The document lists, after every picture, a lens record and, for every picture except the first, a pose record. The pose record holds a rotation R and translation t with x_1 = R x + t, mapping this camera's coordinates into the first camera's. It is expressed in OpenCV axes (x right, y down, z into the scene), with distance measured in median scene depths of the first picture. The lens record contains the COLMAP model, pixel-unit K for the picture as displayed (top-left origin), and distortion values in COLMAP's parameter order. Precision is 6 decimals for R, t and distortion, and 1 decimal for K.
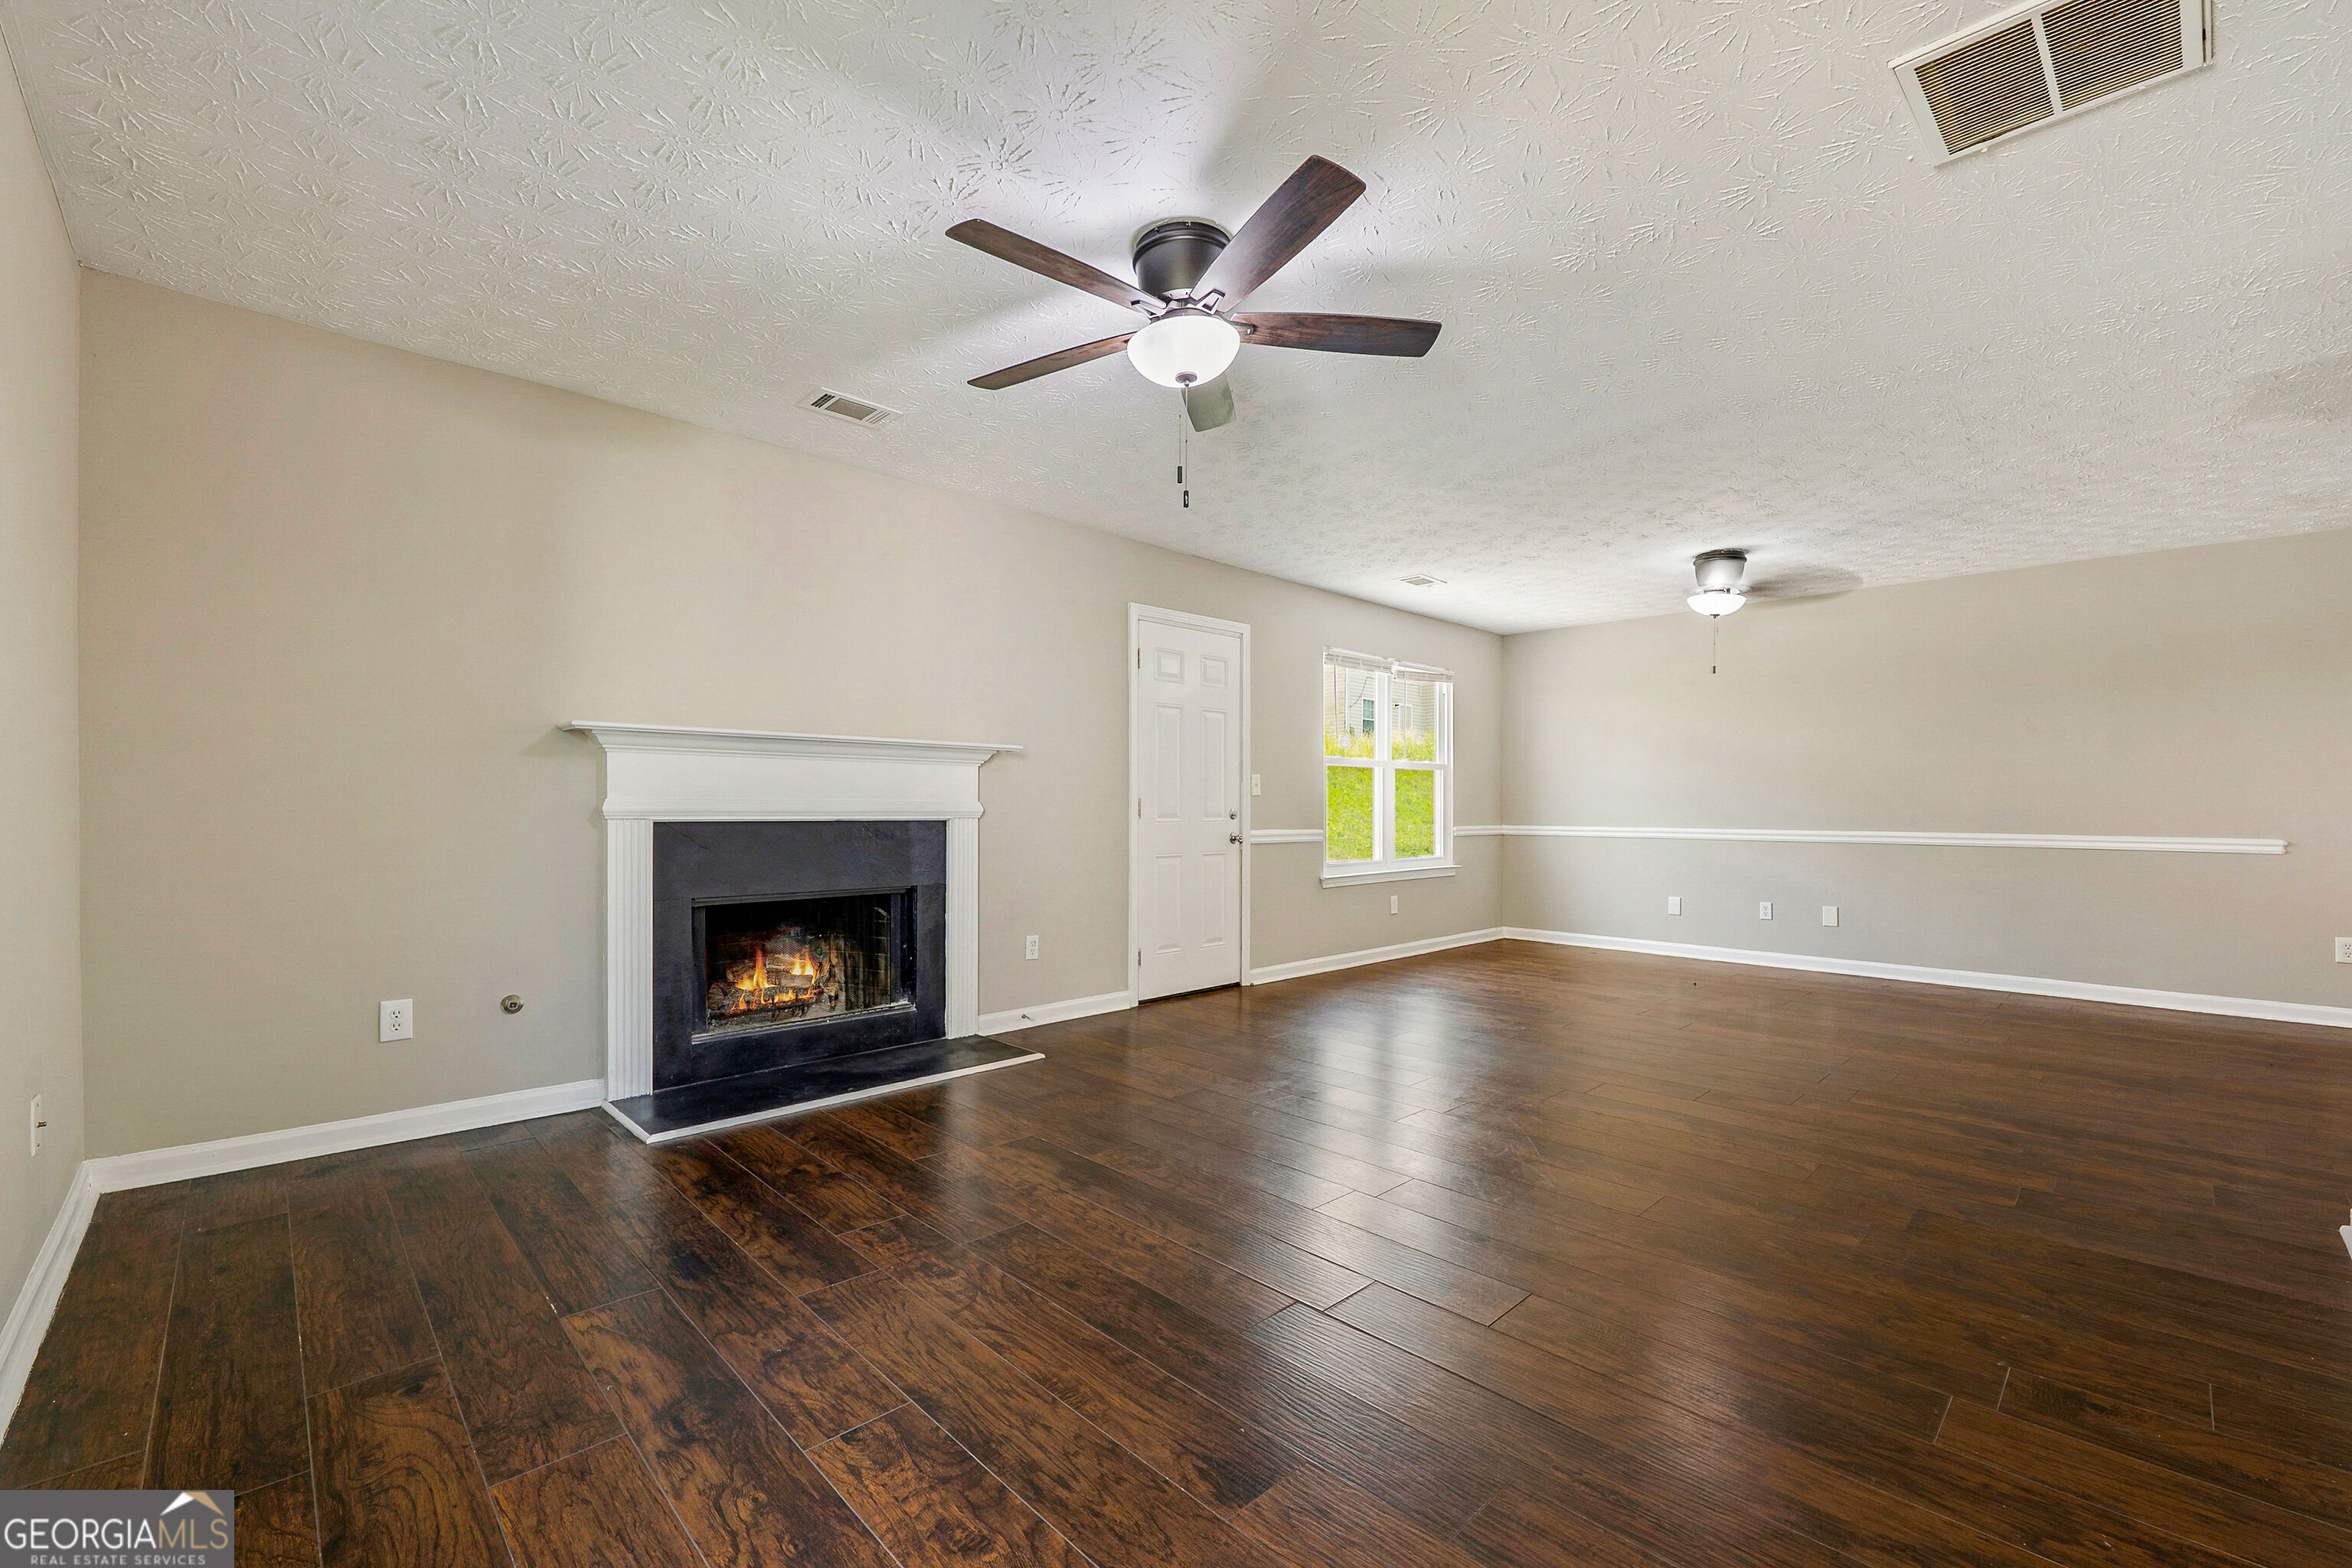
lens RADIAL K [[964.7, 0, 1175.1], [0, 964.7, 802.1], [0, 0, 1]] dist [-0.012976, 0.000902]
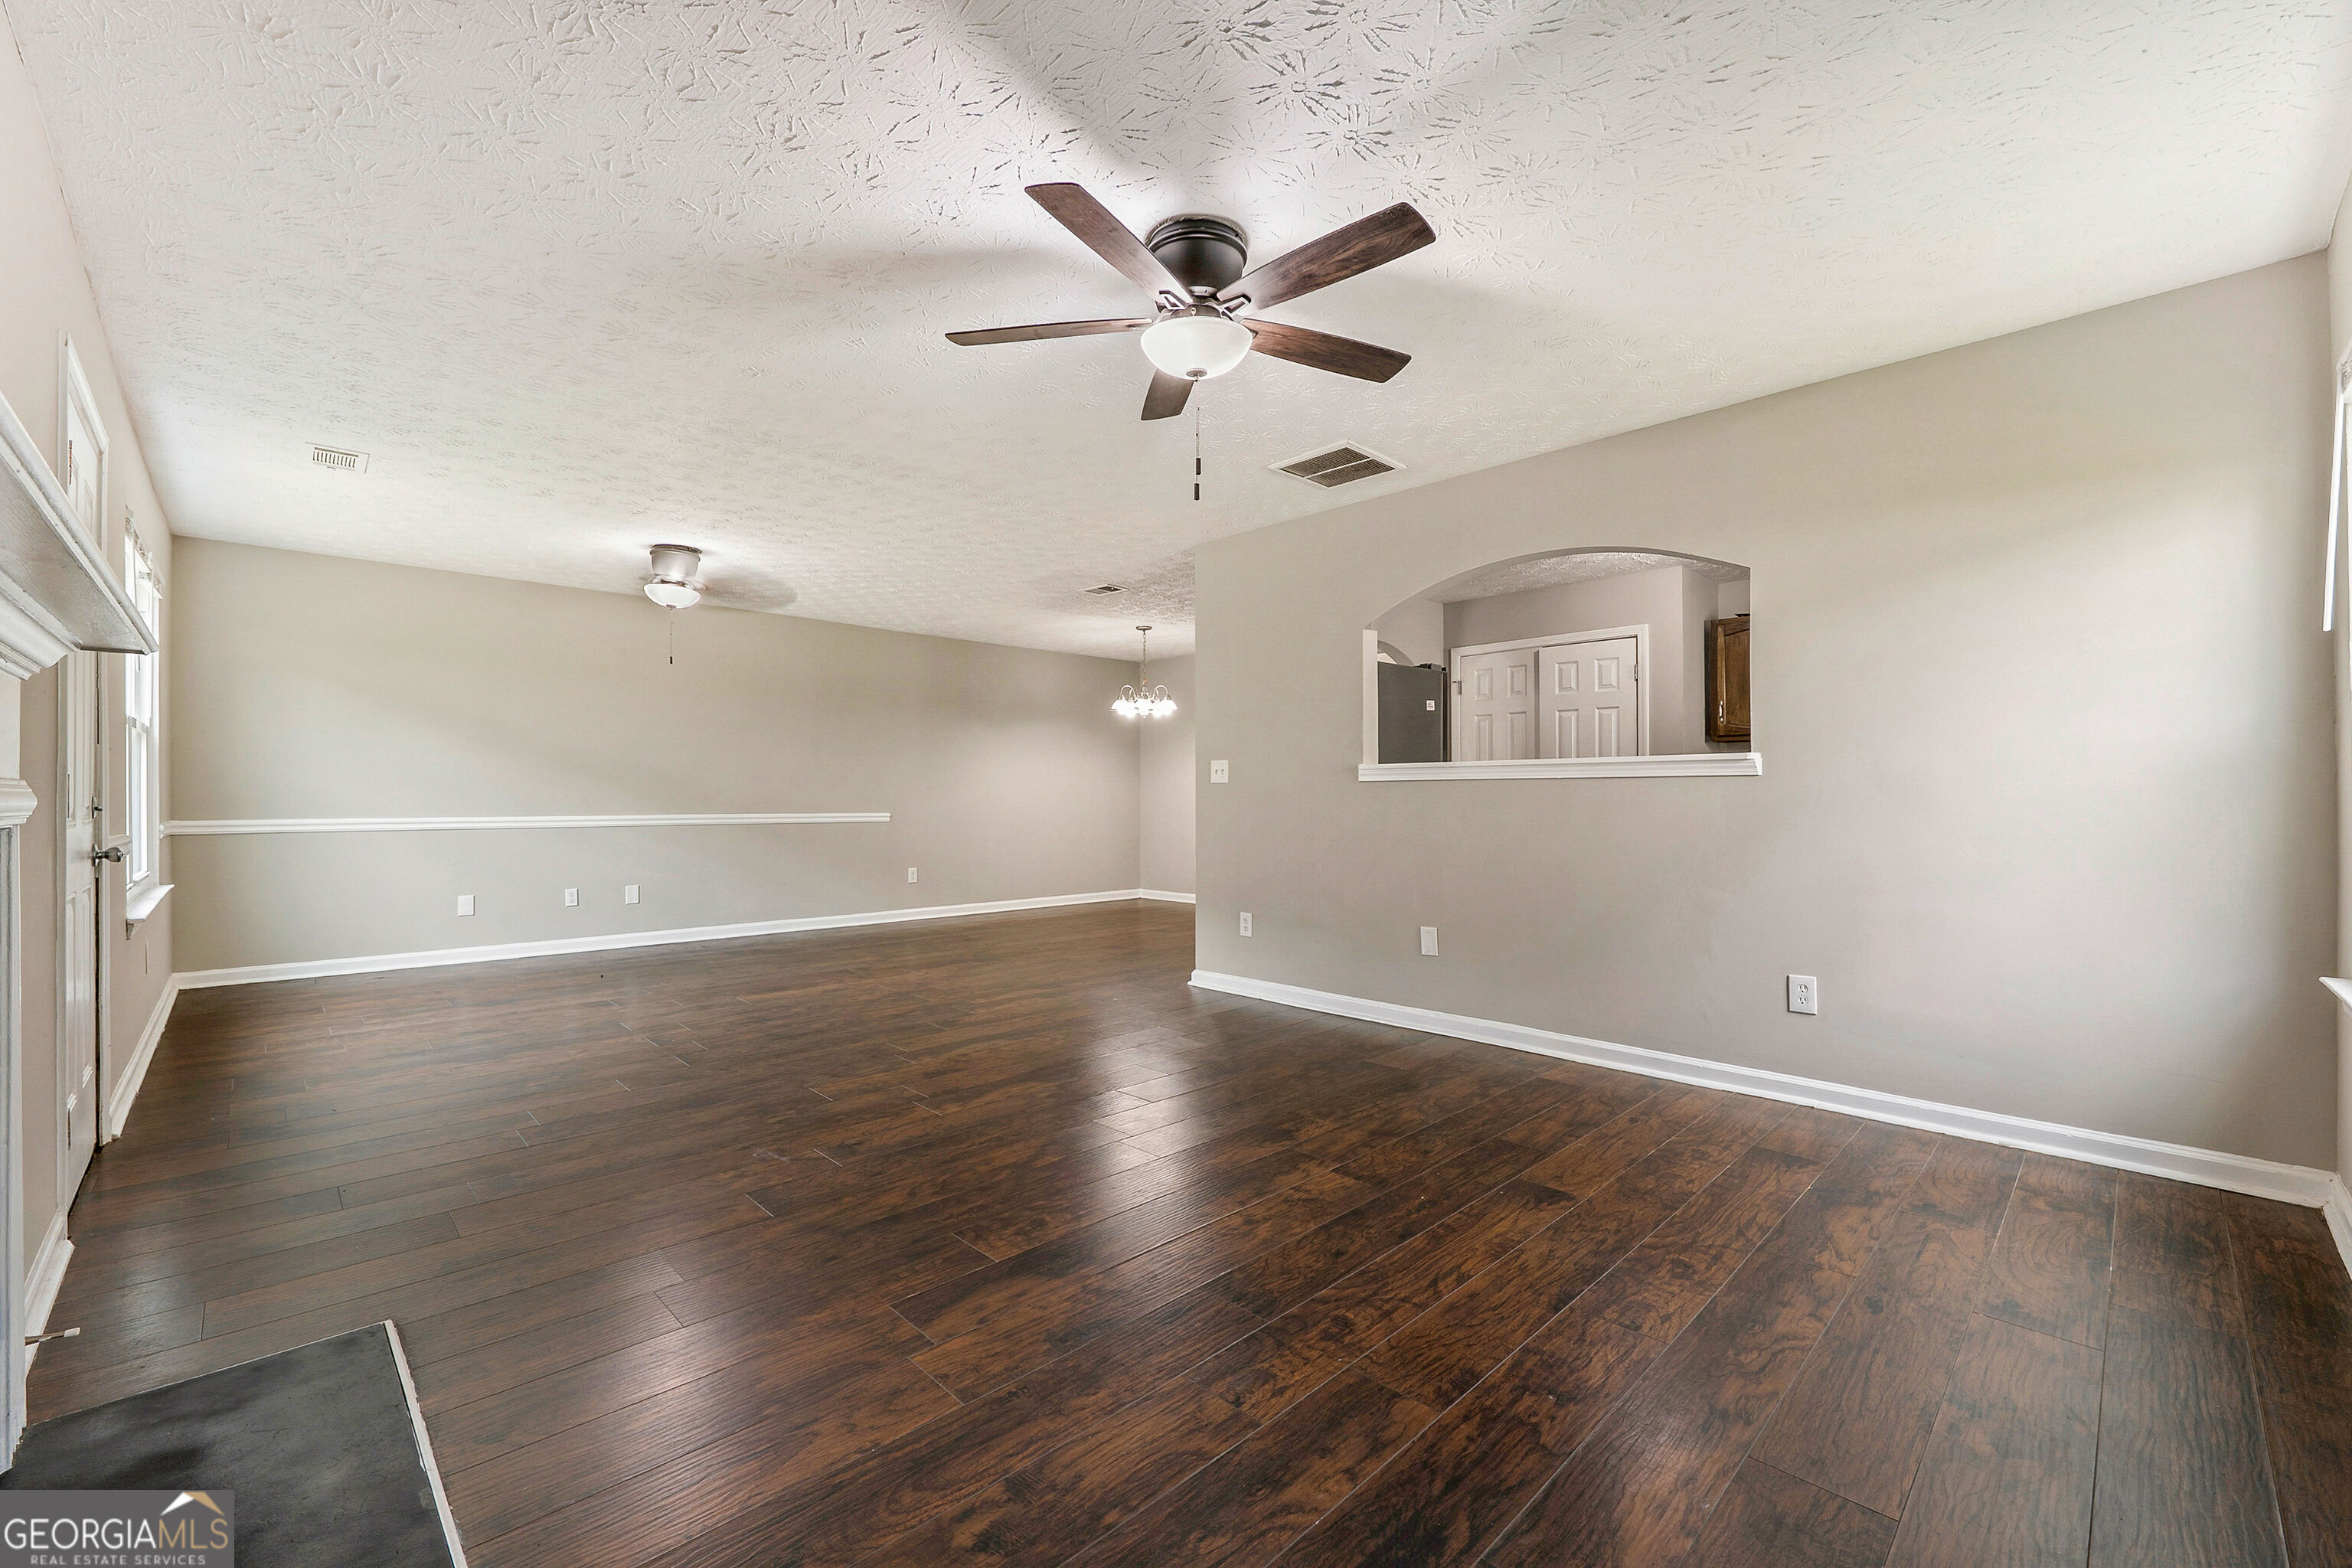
lens RADIAL K [[964.7, 0, 1157.5], [0, 964.7, 778.9], [0, 0, 1]] dist [-0.012976, 0.000902]
pose [[0.002614, 0.014079, 0.999897, -1.052663], [-0.005214, 0.999887, -0.014066, 0.004969], [-0.999983, -0.005177, 0.002688, 1.091777]]
